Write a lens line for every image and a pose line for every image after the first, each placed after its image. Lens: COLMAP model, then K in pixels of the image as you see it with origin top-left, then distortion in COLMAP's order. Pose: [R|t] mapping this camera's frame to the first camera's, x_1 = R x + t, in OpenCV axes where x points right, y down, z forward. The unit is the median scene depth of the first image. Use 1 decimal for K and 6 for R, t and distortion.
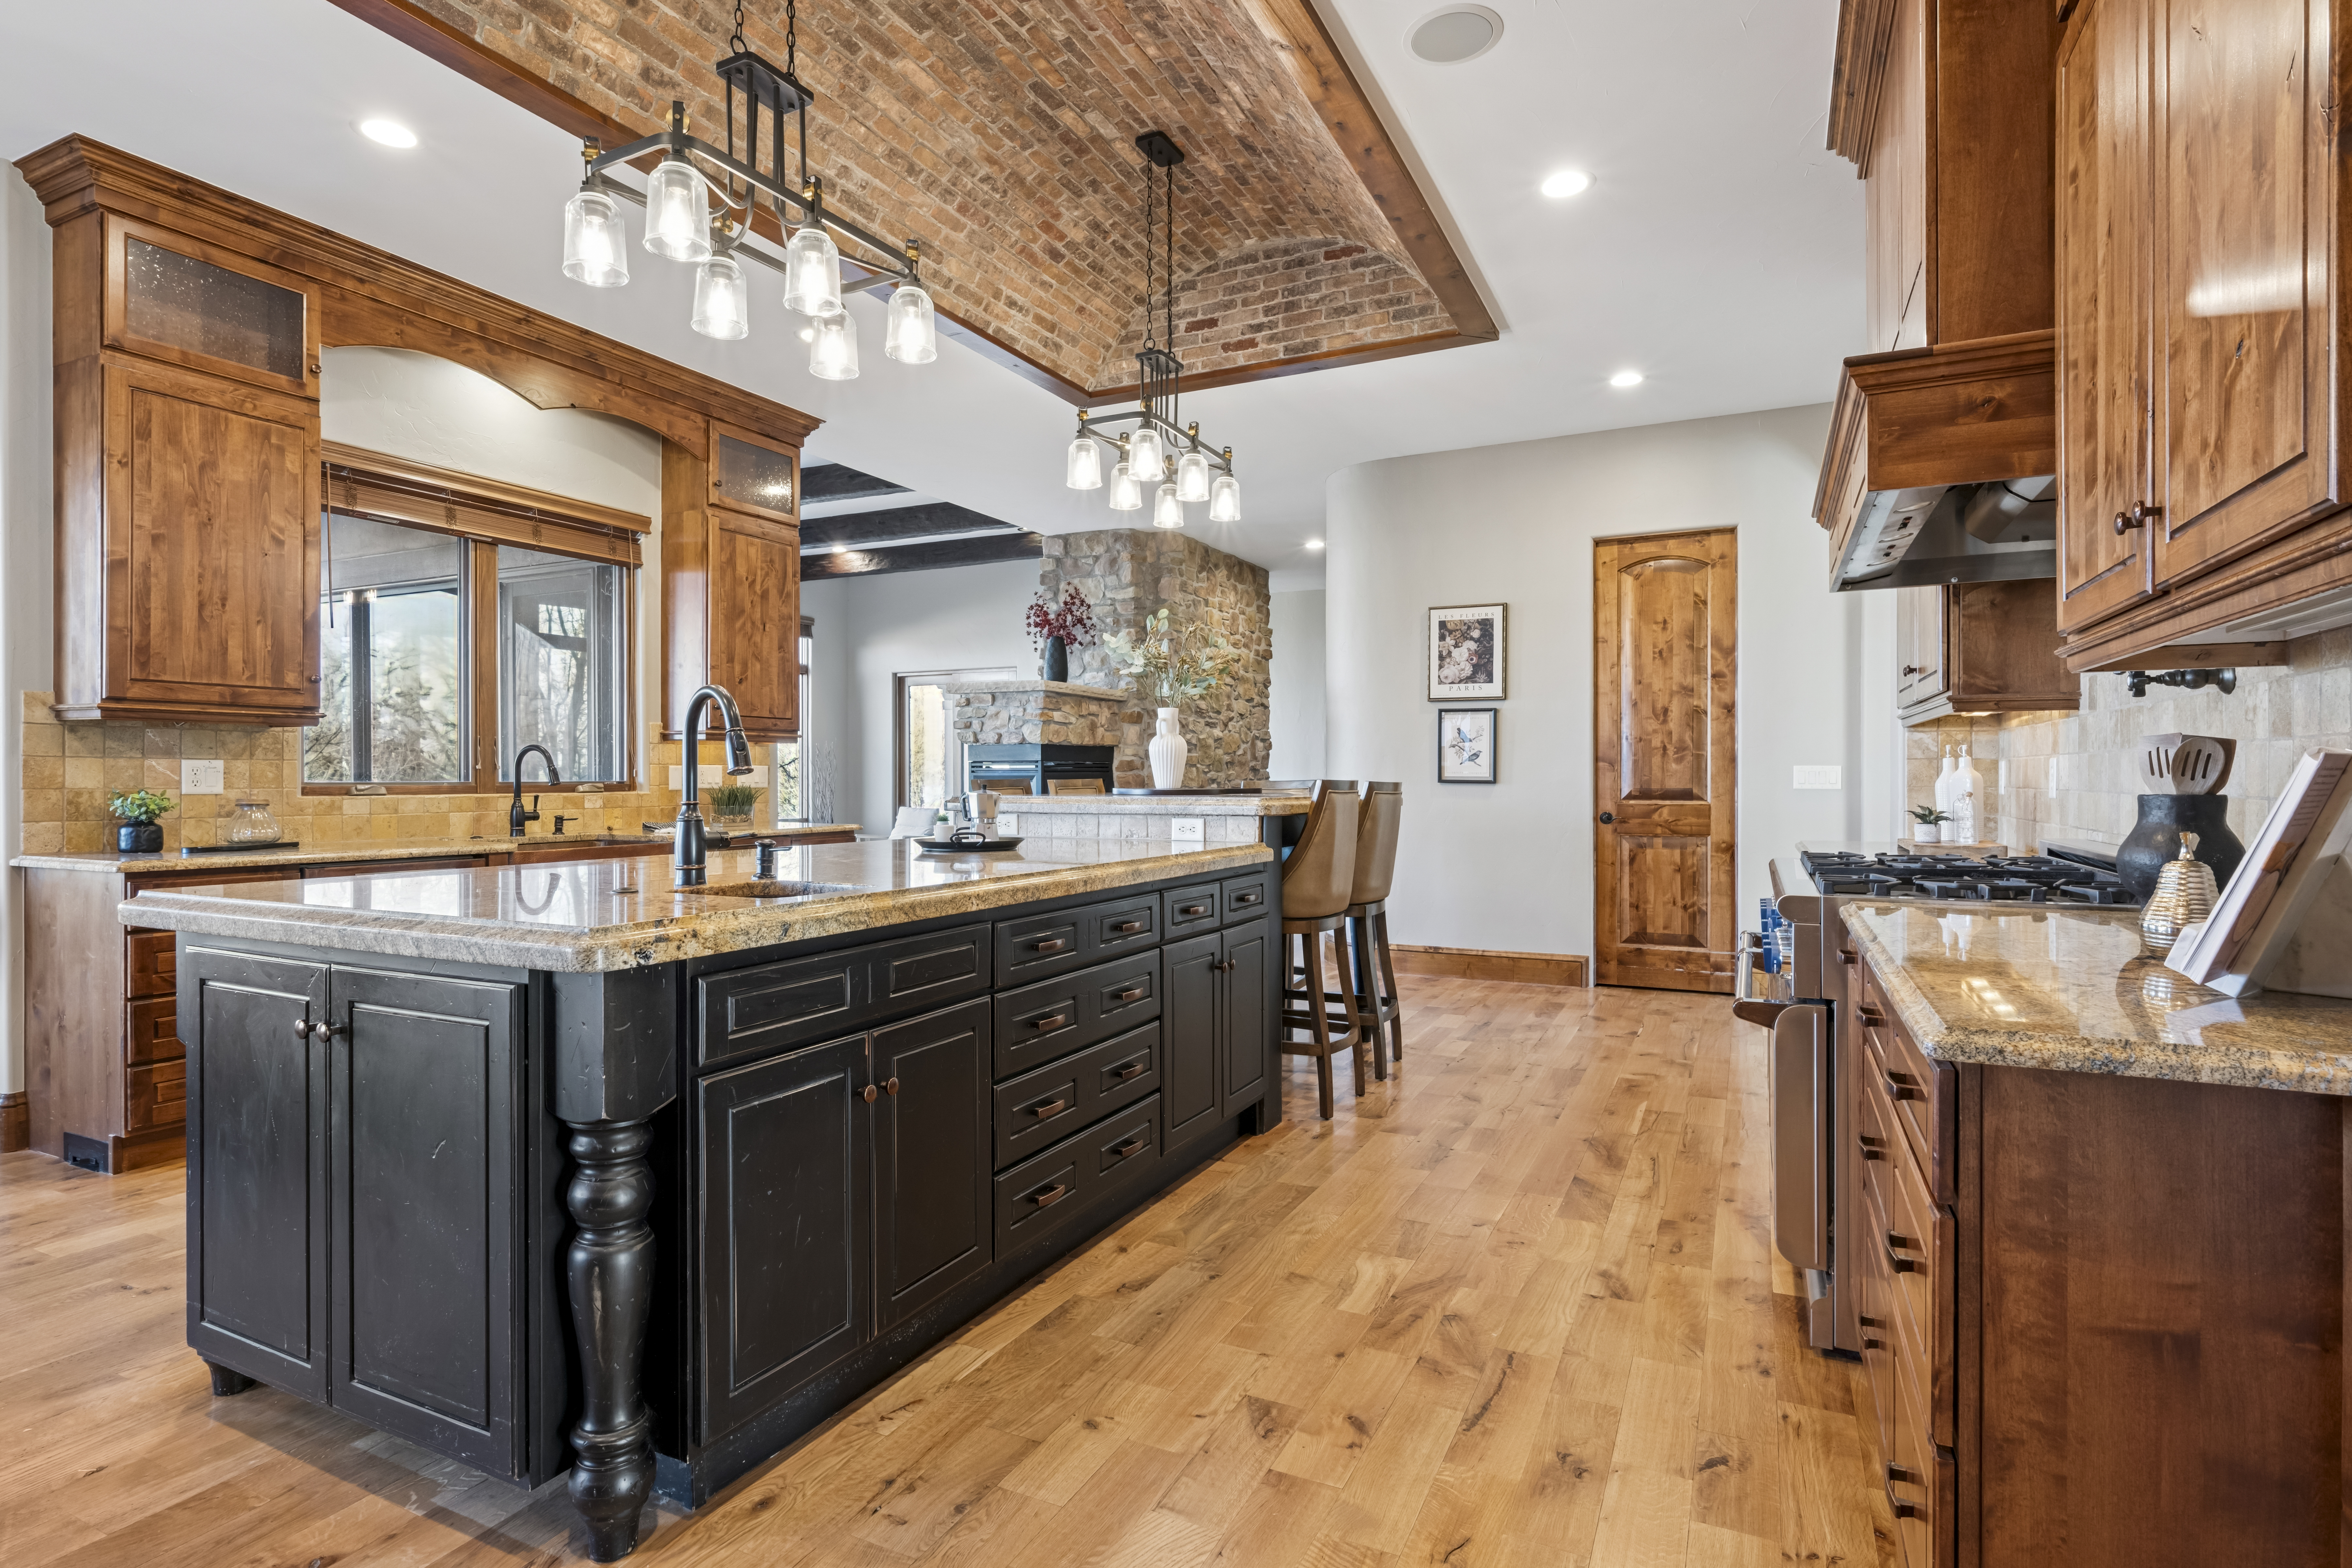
lens RADIAL K [[1180.0, 0, 1176.0], [0, 1180.0, 784.0], [0, 0, 1]] dist [-0.000317, -0.000363]
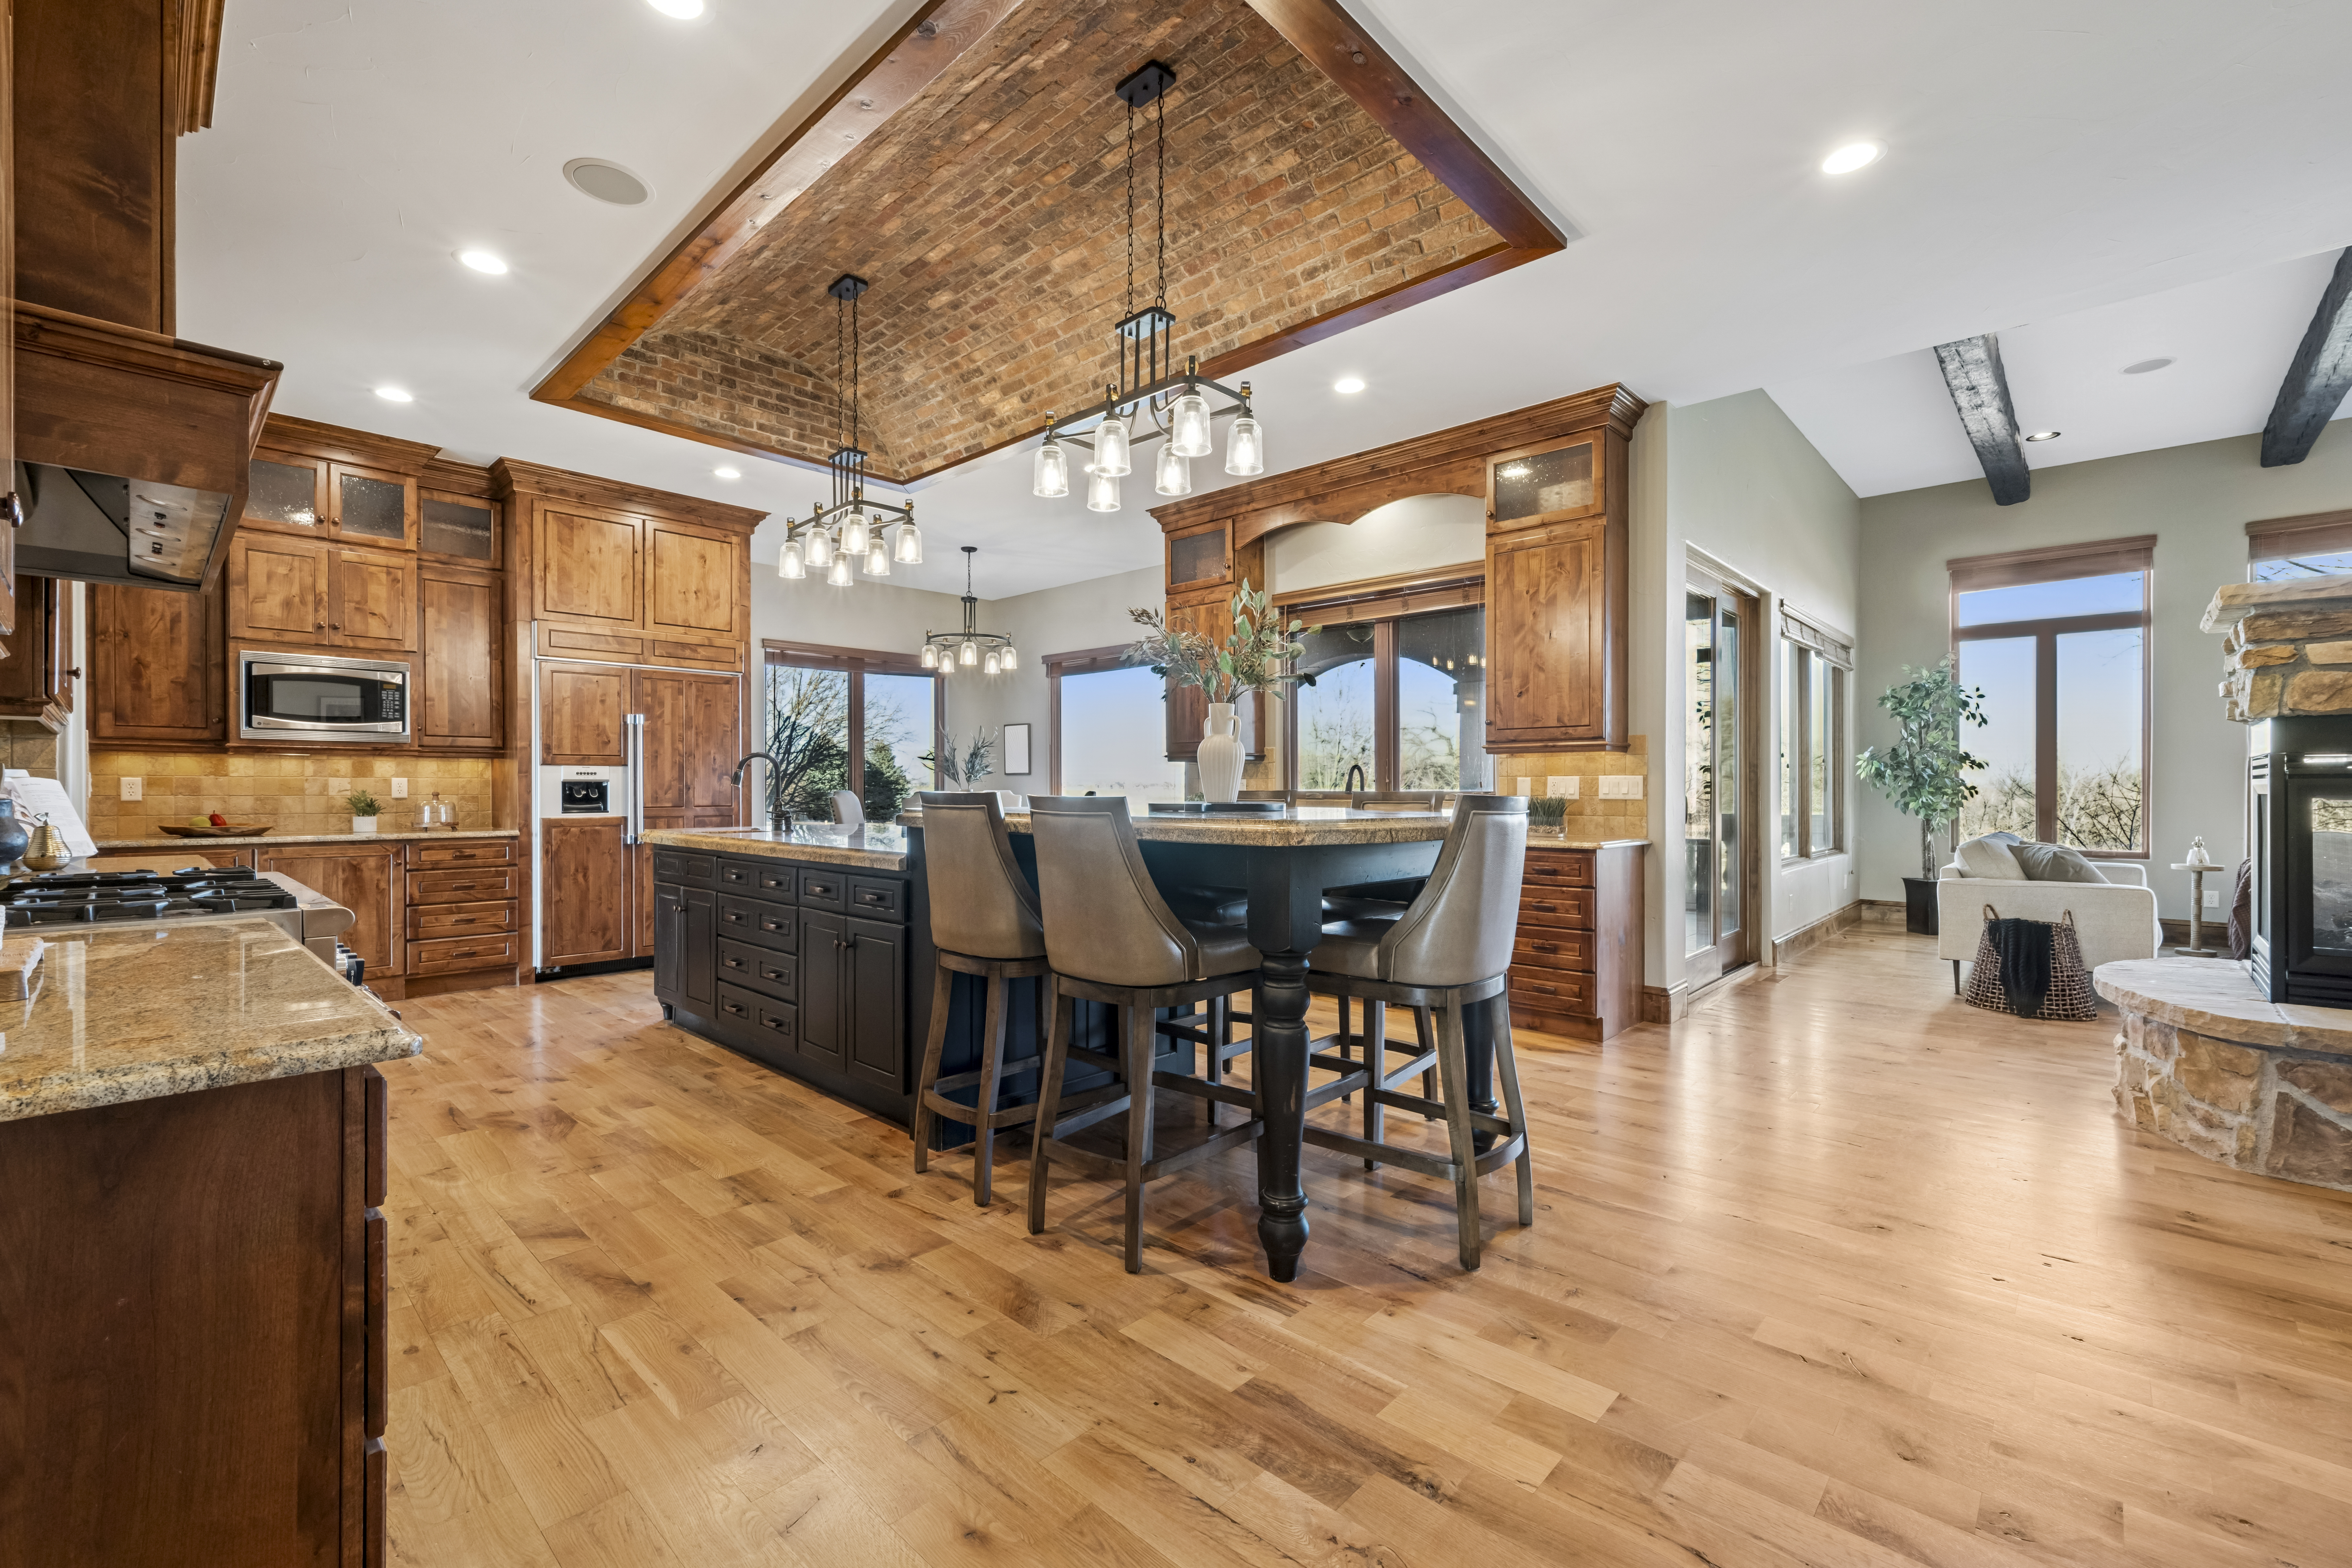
lens RADIAL K [[998.5, 0, 1177.2], [0, 998.5, 794.3], [0, 0, 1]] dist [0.000411, 0.000044]
pose [[-0.296727, 0.005929, -0.954944, 0.789919], [-0.005560, 0.999953, 0.007936, -0.008319], [0.954946, 0.007664, -0.296680, 1.406118]]
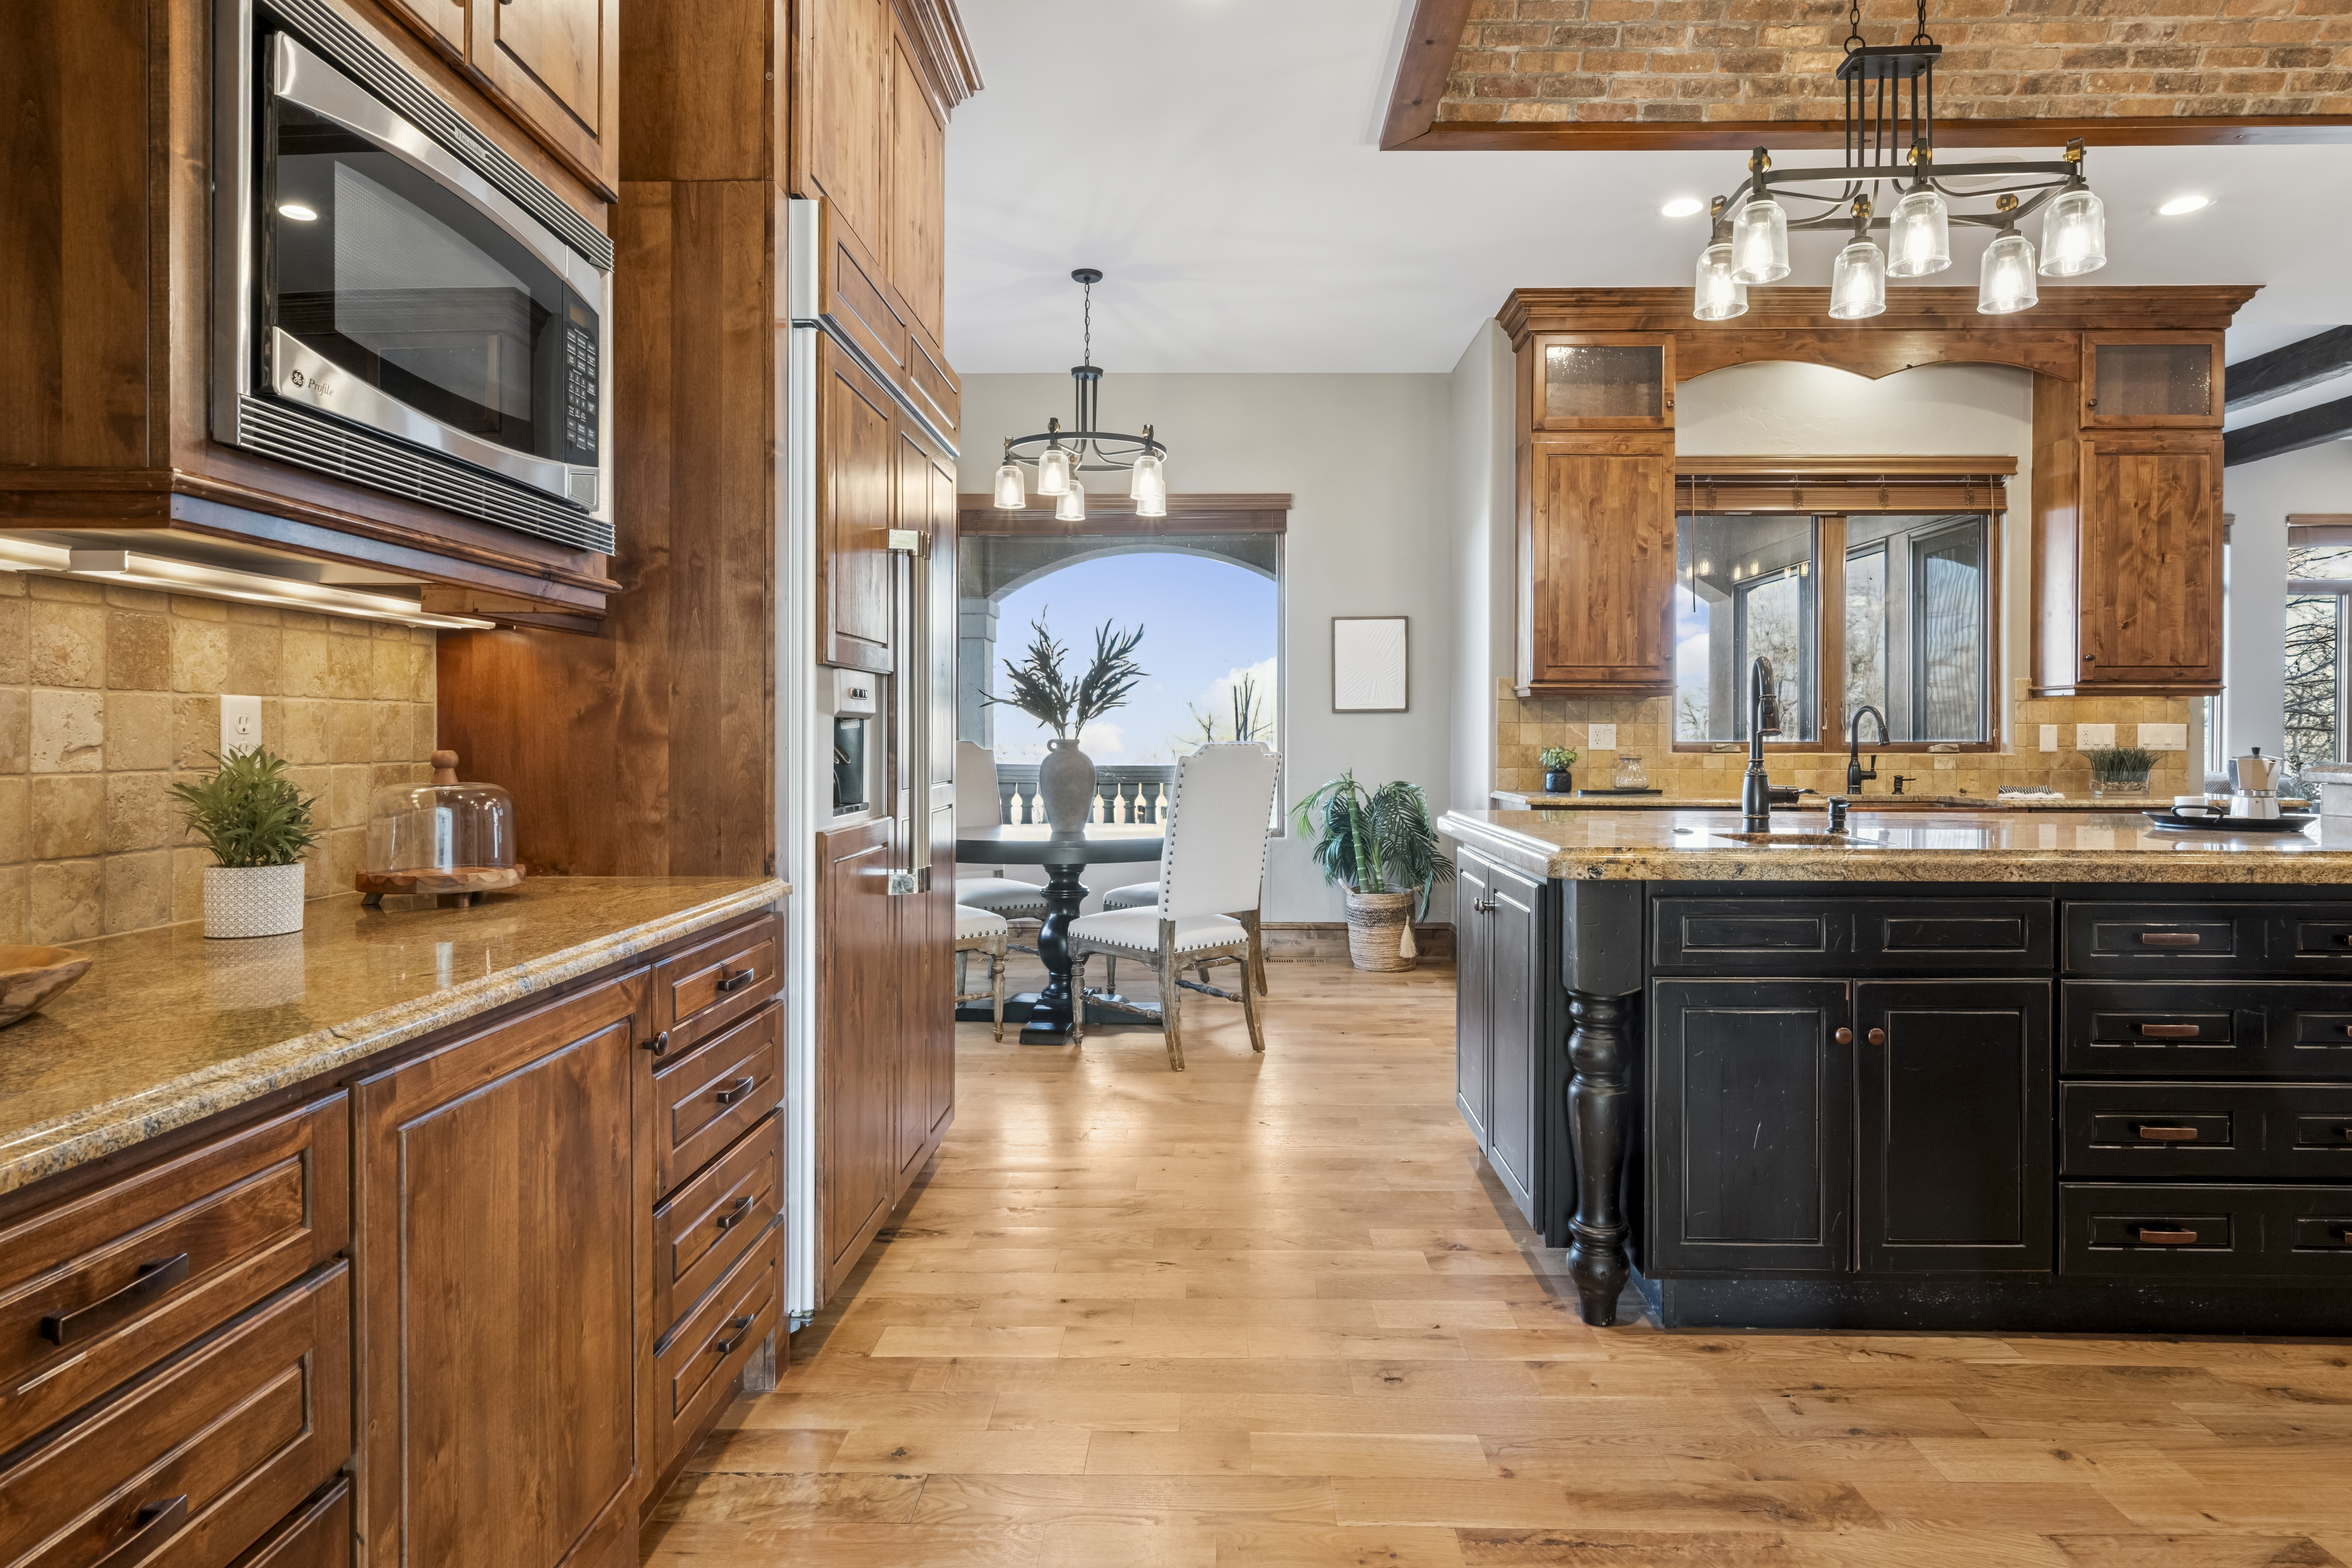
lens RADIAL K [[1292.0, 0, 1202.0], [0, 1292.0, 743.2], [0, 0, 1]] dist [0.001361, 0.000560]
pose [[0.426839, 0.005829, -0.904309, 0.281860], [-0.006580, 0.999973, 0.003340, -0.000807], [0.904304, 0.004525, 0.426866, -0.011610]]
